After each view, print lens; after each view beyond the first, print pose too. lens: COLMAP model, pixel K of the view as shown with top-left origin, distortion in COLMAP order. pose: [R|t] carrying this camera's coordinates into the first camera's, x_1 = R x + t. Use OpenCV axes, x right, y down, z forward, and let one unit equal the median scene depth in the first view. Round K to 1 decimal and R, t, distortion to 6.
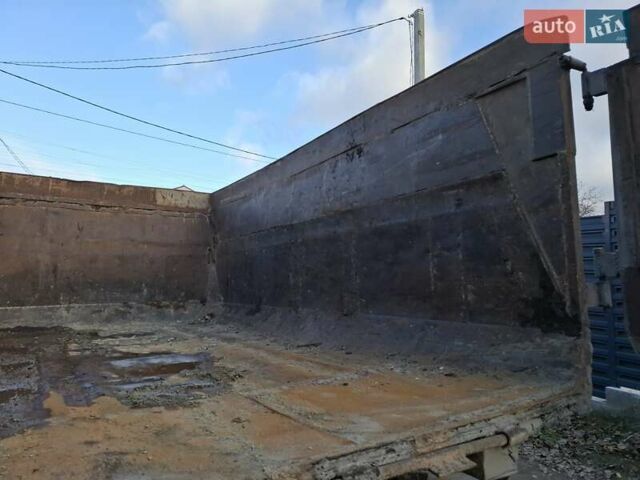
lens RADIAL K [[442.8, 0, 316.3], [0, 442.8, 237.9], [0, 0, 1]] dist [0.099201, -0.103956]
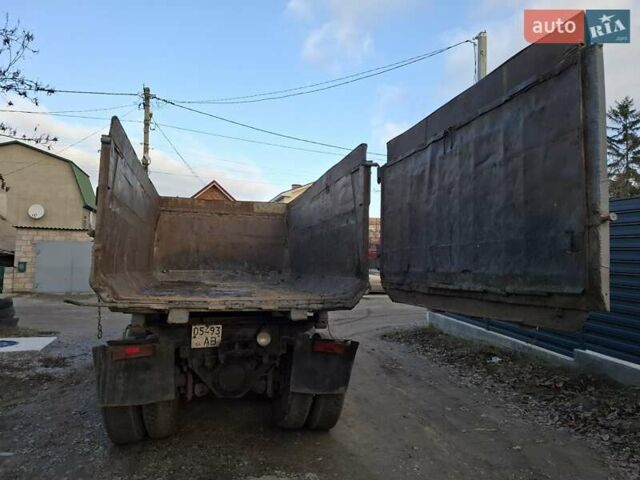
lens RADIAL K [[448.9, 0, 329.8], [0, 448.9, 235.3], [0, 0, 1]] dist [0.109250, -0.109522]
pose [[0.953578, 0.004571, -0.301110, 0.468851], [0.003247, 0.999671, 0.025458, -0.035618], [0.301128, -0.025254, 0.953249, -0.560988]]
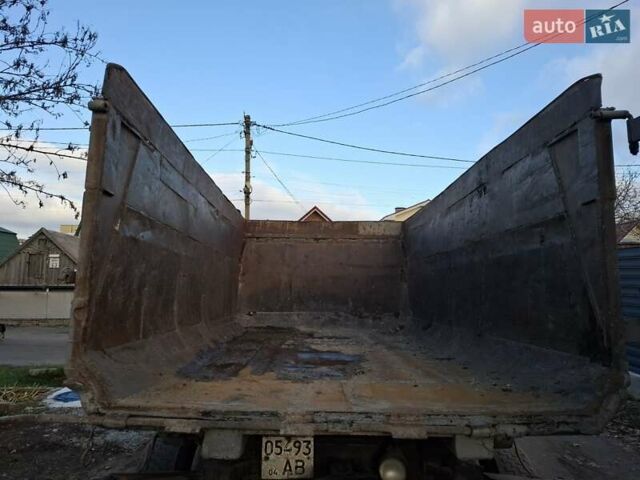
lens RADIAL K [[442.8, 0, 316.3], [0, 442.8, 237.9], [0, 0, 1]] dist [0.099201, -0.103956]
pose [[0.845492, -0.045301, -0.532063, 0.234540], [0.033532, 0.998933, -0.031766, -0.034887], [0.532934, 0.009017, 0.846109, -0.127994]]
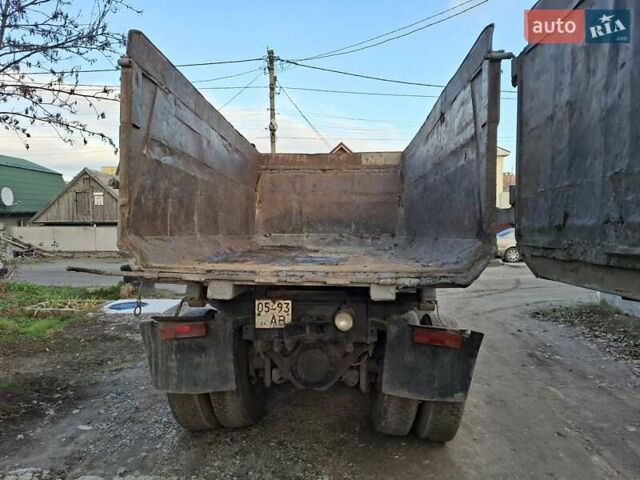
lens RADIAL K [[449.1, 0, 320.0], [0, 449.1, 240.0], [0, 0, 1]] dist [0.097512, -0.106790]
pose [[0.804251, 0.023591, -0.593822, 0.433538], [0.046454, 0.993659, 0.102391, 0.008640], [0.592472, -0.109933, 0.798055, -0.247201]]
